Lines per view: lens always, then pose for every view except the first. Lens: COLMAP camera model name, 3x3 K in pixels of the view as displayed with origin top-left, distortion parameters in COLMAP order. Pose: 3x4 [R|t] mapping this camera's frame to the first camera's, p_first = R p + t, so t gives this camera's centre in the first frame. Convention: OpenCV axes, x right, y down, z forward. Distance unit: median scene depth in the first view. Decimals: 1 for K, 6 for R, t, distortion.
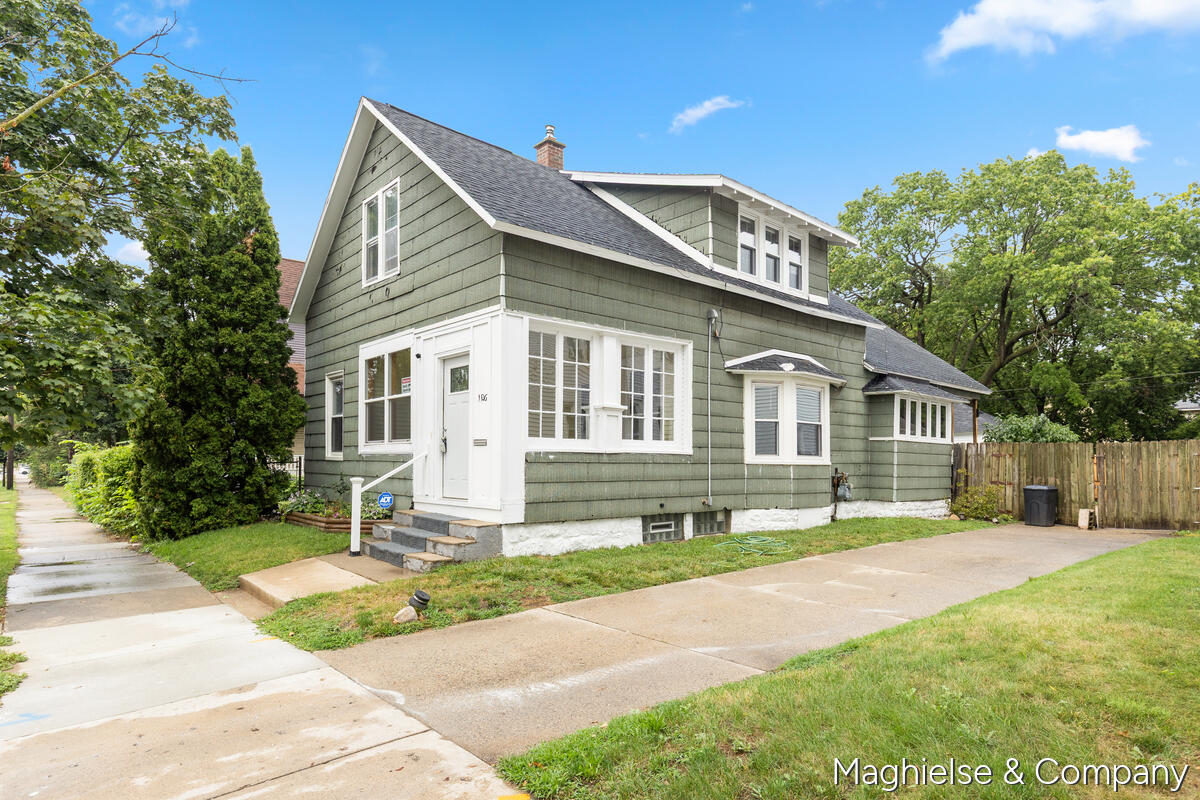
lens RADIAL K [[681.4, 0, 600.6], [0, 681.4, 425.0], [0, 0, 1]] dist [0.005781, 0.001487]
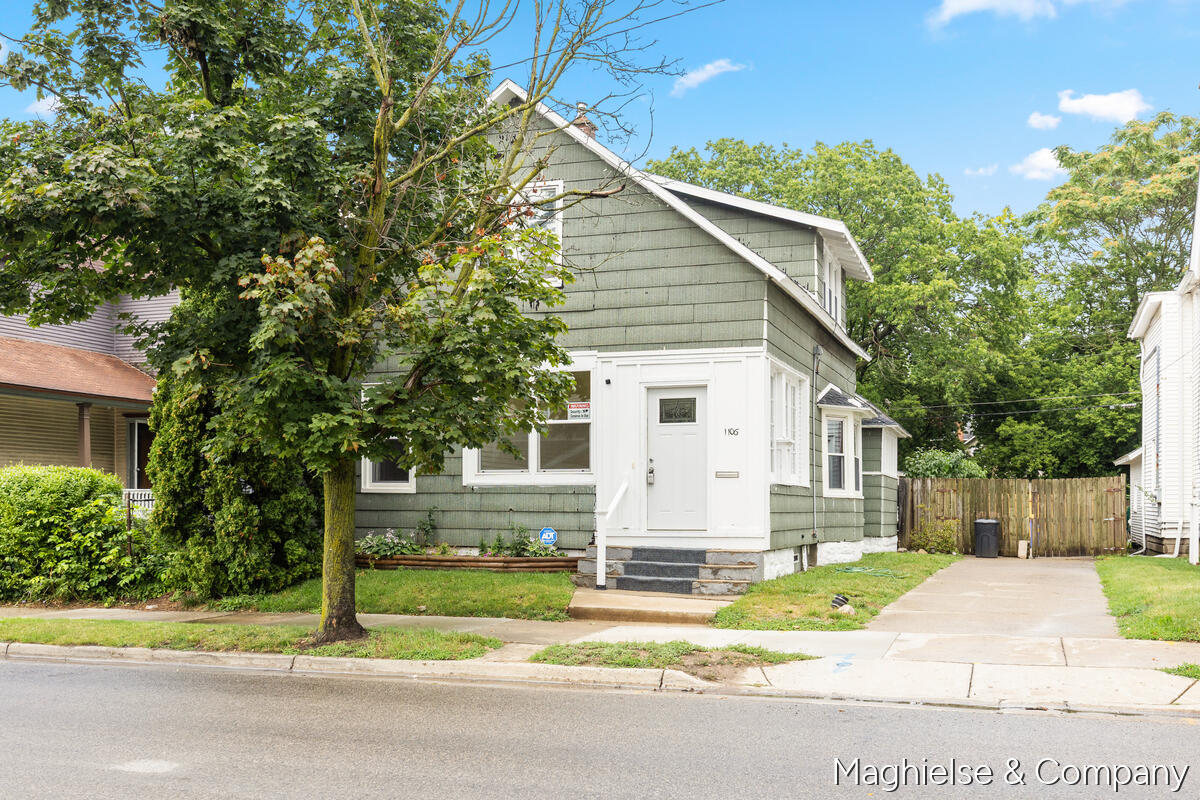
lens RADIAL K [[1195.9, 0, 600.0], [0, 1195.9, 400.0], [0, 0, 1]] dist [0.004023, 0.003107]
pose [[0.870758, 0.041595, 0.489949, -0.870934], [-0.025270, 0.998884, -0.039892, -0.007228], [-0.491062, 0.022355, 0.870838, -0.349450]]
